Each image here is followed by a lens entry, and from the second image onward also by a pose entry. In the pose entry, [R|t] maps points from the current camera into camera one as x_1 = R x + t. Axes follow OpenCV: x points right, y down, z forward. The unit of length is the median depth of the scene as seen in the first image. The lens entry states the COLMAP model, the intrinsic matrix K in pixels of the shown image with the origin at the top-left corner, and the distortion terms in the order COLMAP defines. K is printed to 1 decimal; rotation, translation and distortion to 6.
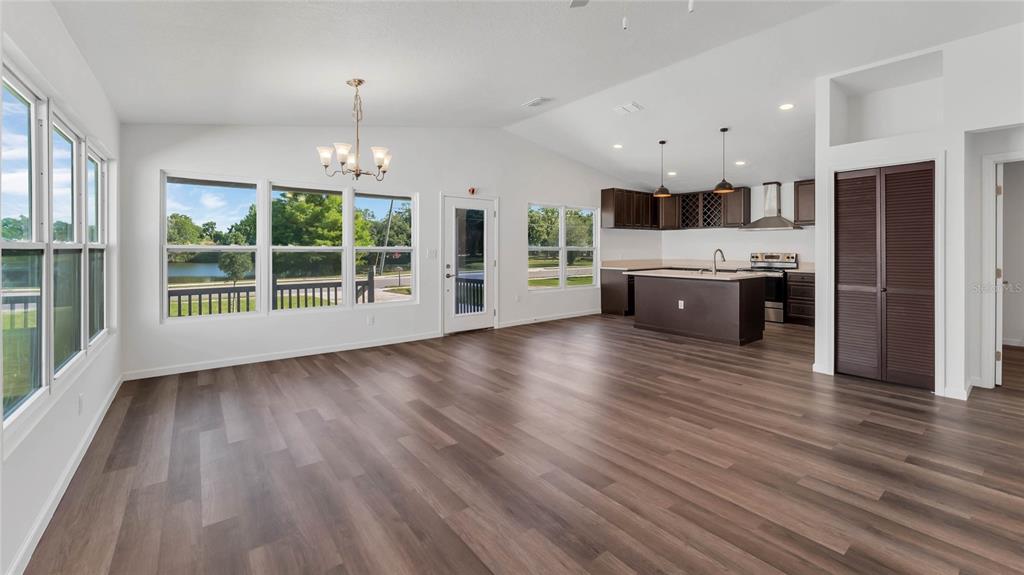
lens RADIAL K [[404.0, 0, 510.4], [0, 404.0, 250.9], [0, 0, 1]] dist [0.000846, 0.000044]
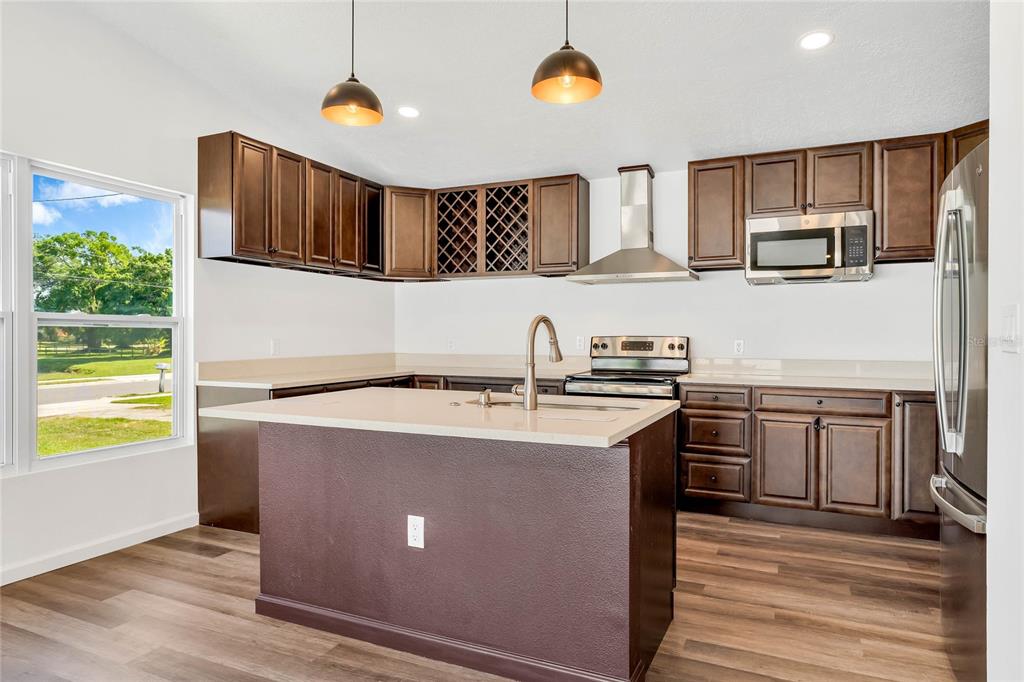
lens RADIAL K [[627.3, 0, 512.0], [0, 627.3, 341.0], [0, 0, 1]] dist [-0.000481, -0.000120]
pose [[0.880545, -0.001292, 0.473961, 0.221946], [0.001286, 0.999999, 0.000337, 0.009691], [-0.473961, 0.000313, 0.880546, 0.478604]]
